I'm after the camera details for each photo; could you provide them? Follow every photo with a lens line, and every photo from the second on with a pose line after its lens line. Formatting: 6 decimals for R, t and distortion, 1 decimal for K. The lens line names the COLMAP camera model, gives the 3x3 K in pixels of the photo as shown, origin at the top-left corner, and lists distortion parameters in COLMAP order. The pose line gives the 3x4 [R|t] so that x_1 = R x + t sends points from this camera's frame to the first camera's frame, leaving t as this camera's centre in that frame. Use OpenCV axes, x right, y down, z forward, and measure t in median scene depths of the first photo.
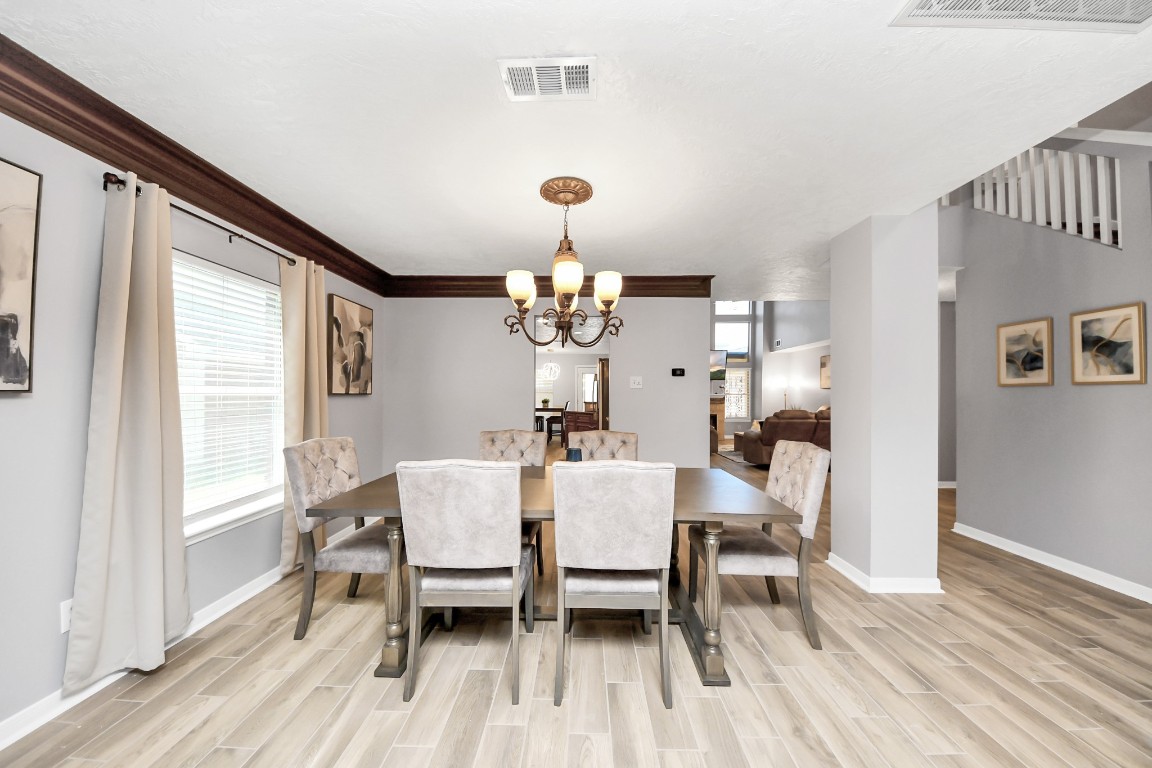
lens RADIAL K [[395.3, 0, 561.4], [0, 395.3, 385.8], [0, 0, 1]] dist [-0.000662, -0.000109]
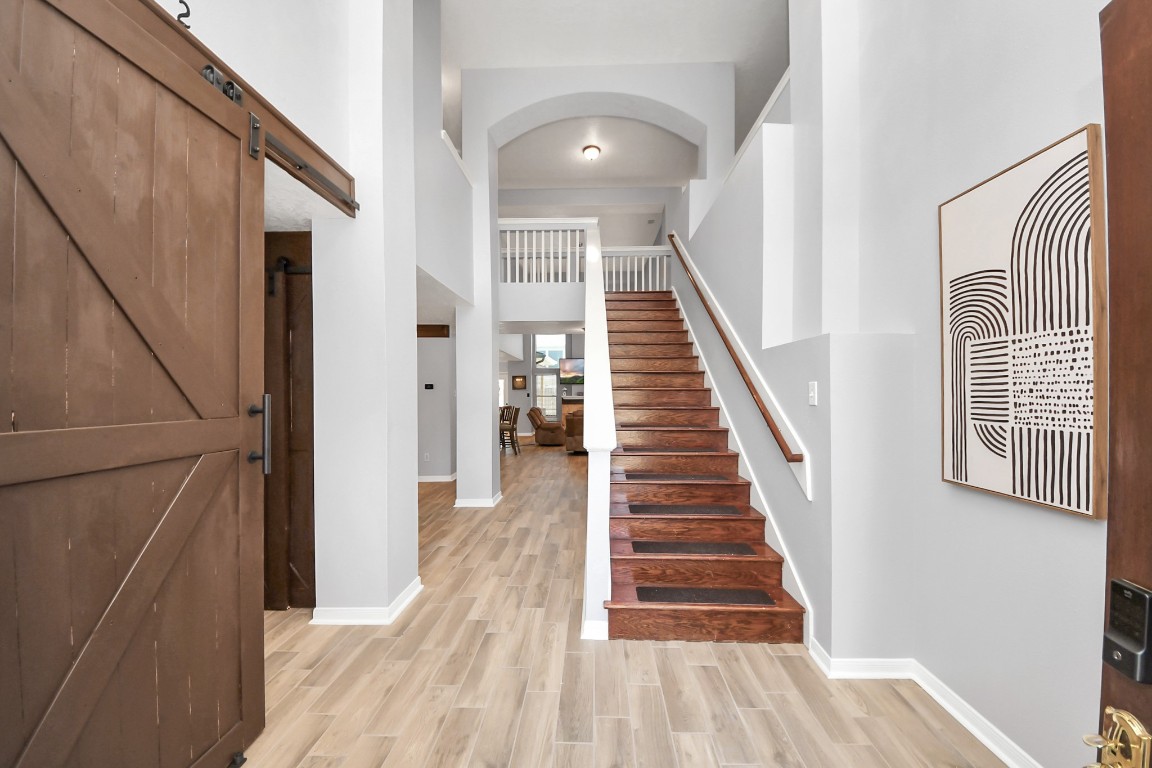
lens RADIAL K [[415.4, 0, 576.0], [0, 415.4, 388.3], [0, 0, 1]] dist [-0.002261, -0.000201]
pose [[0.999819, -0.011382, 0.015260, 1.371830], [0.011222, 0.999881, 0.010569, -0.062440], [-0.015379, -0.010396, 0.999828, -1.009296]]
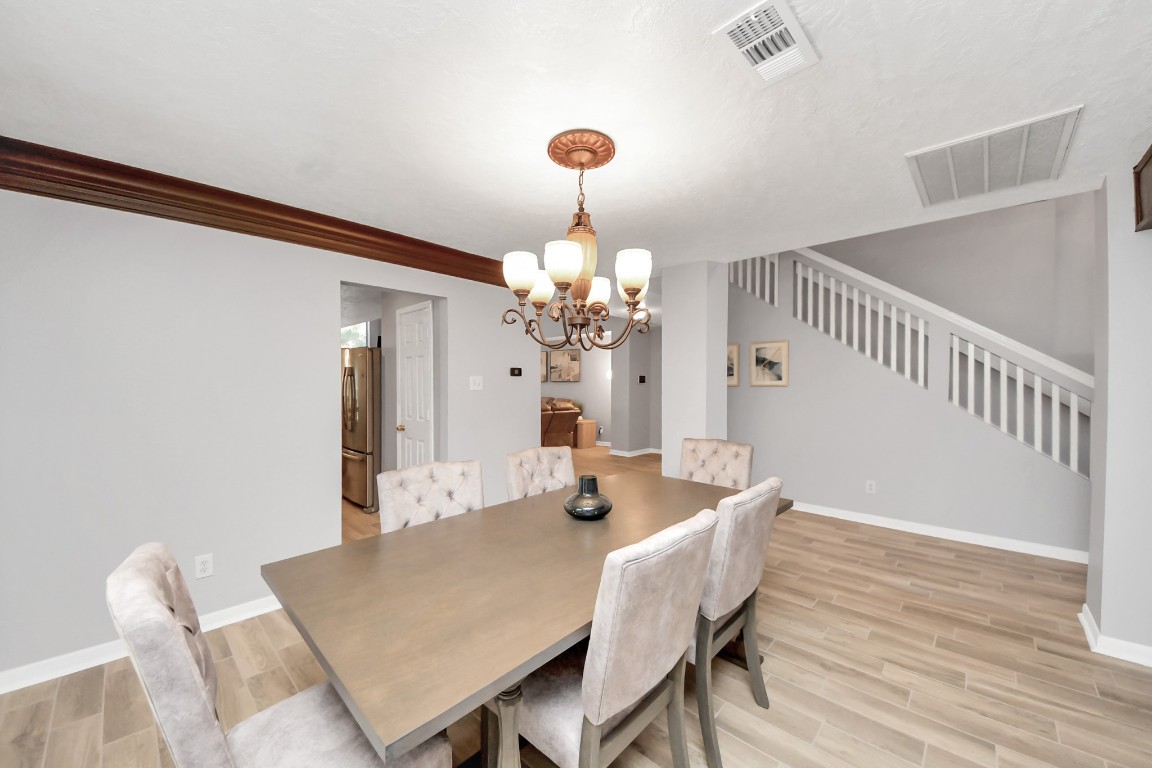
lens RADIAL K [[431.5, 0, 552.3], [0, 431.5, 384.4], [0, 0, 1]] dist [0.019122, -0.019190]
pose [[0.677079, -0.009941, 0.735843, -0.623341], [-0.008399, 0.999739, 0.021234, -0.044756], [-0.735863, -0.020558, 0.676819, 0.429098]]
